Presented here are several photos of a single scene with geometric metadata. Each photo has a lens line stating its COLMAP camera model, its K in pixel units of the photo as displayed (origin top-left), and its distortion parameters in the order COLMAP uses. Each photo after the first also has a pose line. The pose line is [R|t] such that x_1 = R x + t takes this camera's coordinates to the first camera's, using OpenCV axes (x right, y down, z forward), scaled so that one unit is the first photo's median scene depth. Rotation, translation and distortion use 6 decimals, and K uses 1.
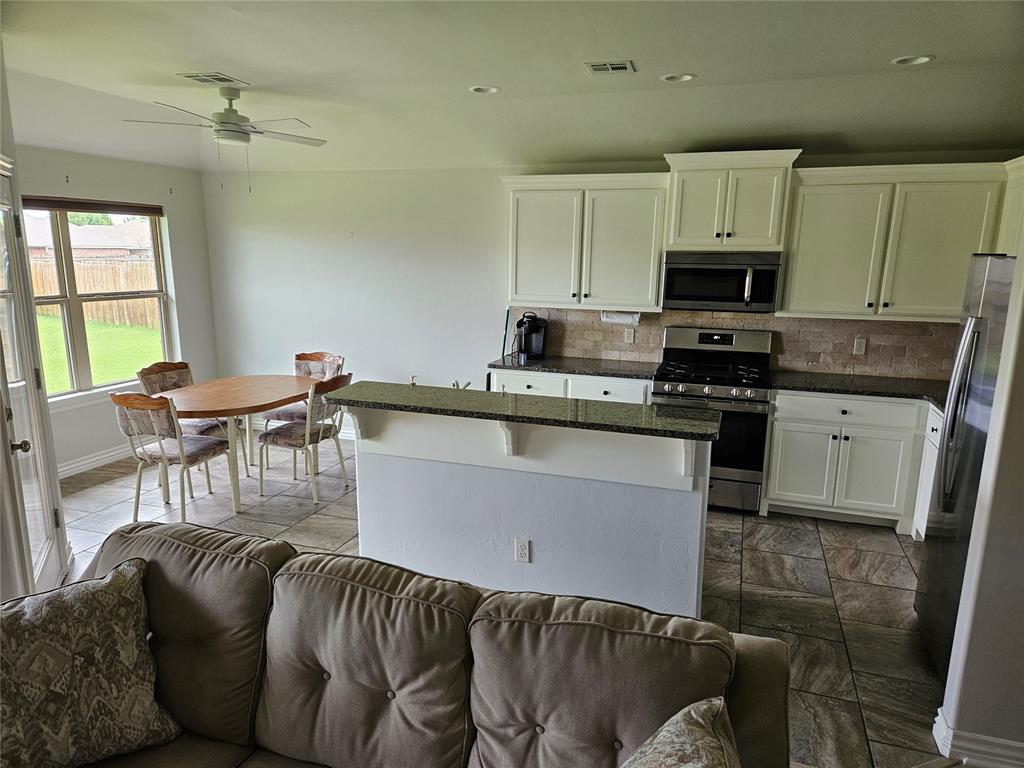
lens RADIAL K [[676.3, 0, 505.9], [0, 676.3, 385.4], [0, 0, 1]] dist [0.094008, -0.081968]
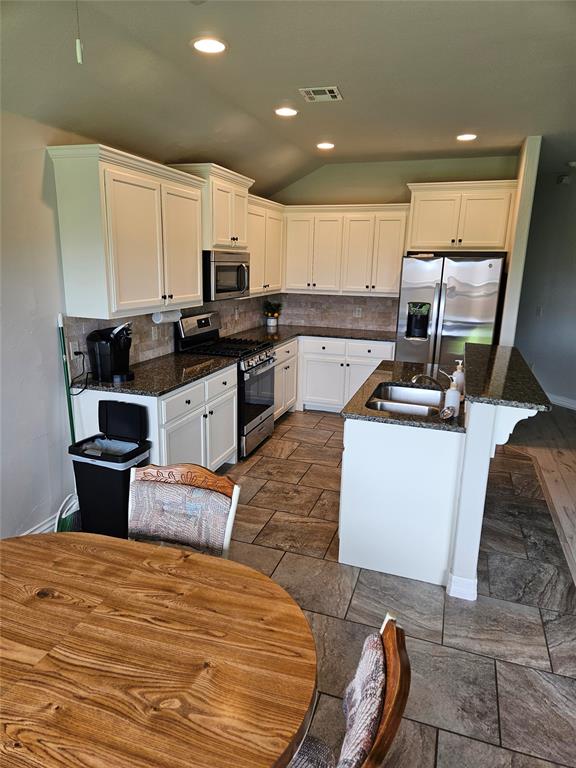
lens RADIAL K [[507.2, 0, 285.6], [0, 507.2, 378.5], [0, 0, 1]] dist [0.094008, -0.081968]
pose [[-0.032694, -0.240694, 0.970050, -0.696490], [0.176240, 0.953972, 0.242644, -0.193890], [-0.983804, 0.178895, 0.011231, 0.988091]]
